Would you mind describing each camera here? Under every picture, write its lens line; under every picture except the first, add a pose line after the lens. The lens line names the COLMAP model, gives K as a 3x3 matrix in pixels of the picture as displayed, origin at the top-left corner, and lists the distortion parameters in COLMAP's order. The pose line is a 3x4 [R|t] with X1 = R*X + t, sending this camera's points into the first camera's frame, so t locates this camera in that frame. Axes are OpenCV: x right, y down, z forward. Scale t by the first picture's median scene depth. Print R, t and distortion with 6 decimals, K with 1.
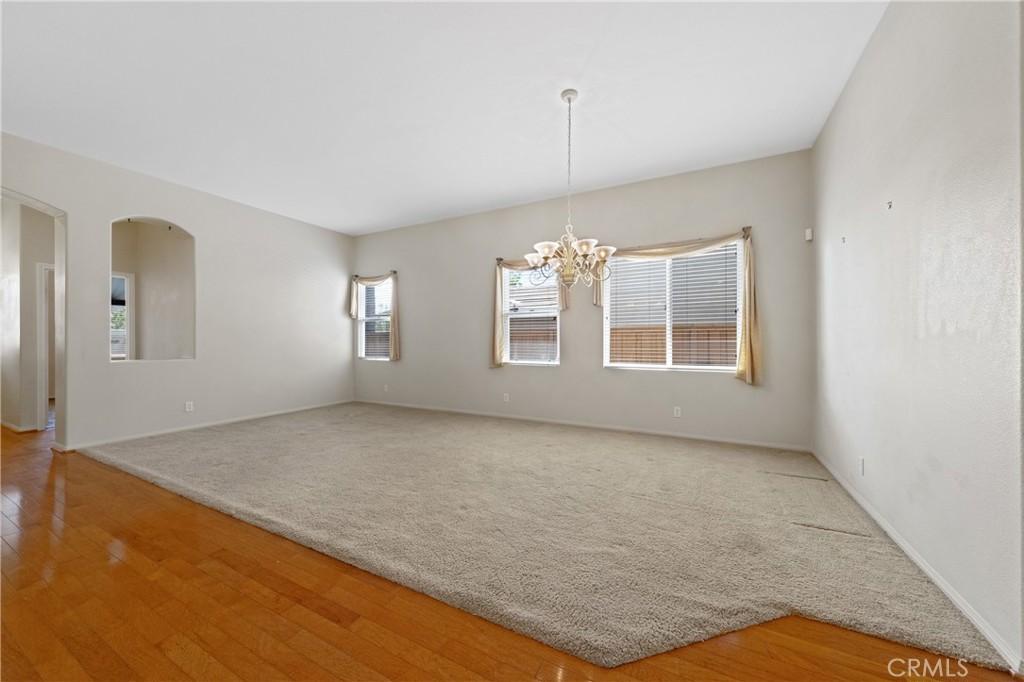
lens RADIAL K [[375.8, 0, 492.6], [0, 375.8, 344.2], [0, 0, 1]] dist [0.015902, -0.000013]
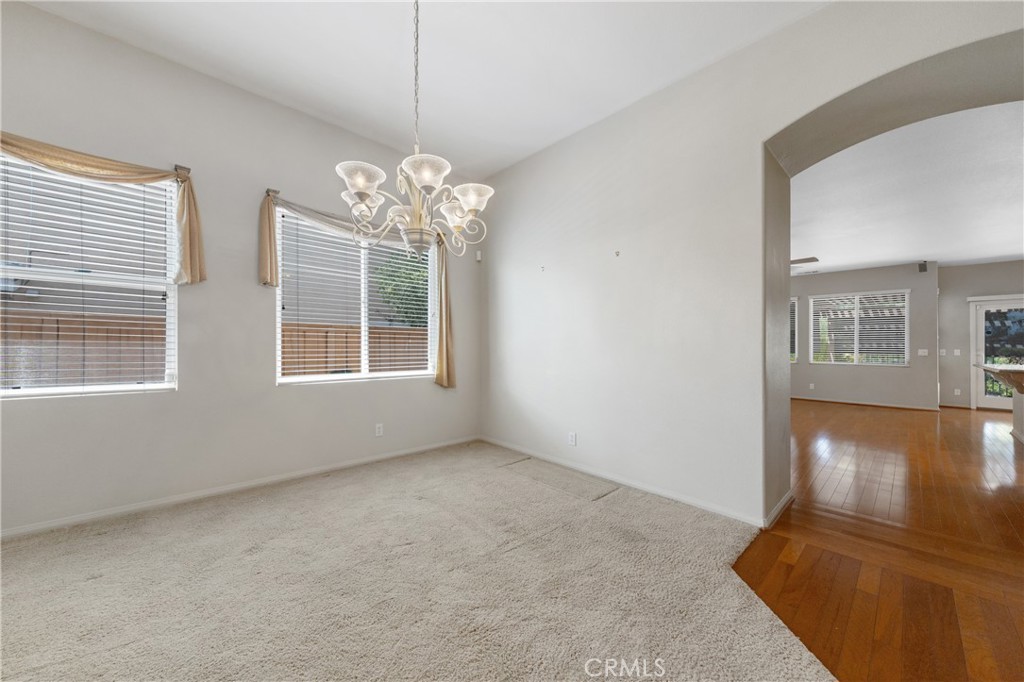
lens RADIAL K [[375.8, 0, 522.5], [0, 375.8, 345.5], [0, 0, 1]] dist [0.015902, -0.000013]
pose [[0.285801, 0.003555, 0.958282, -0.231100], [-0.008194, 0.999966, -0.001266, -0.008257], [-0.958254, -0.007490, 0.285820, 0.492238]]
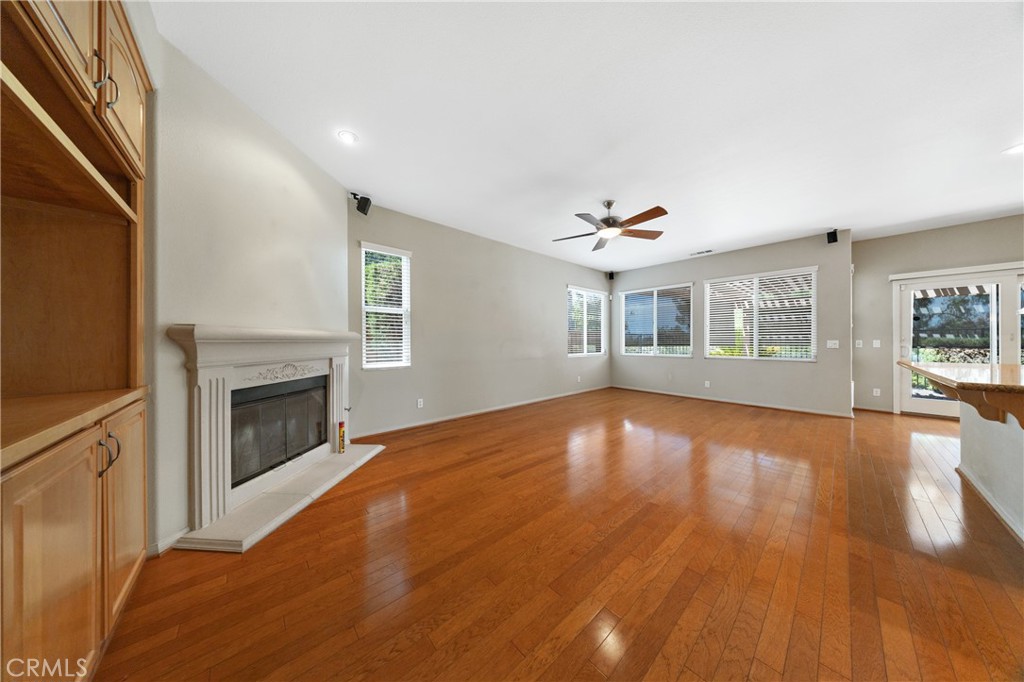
lens RADIAL K [[295.9, 0, 507.8], [0, 295.9, 341.4], [0, 0, 1]] dist [0.000108, -0.000228]
pose [[0.337461, -0.005579, 0.941323, -0.122184], [-0.002480, 0.999974, 0.006816, -0.008191], [-0.941336, -0.004635, 0.337438, 0.422036]]
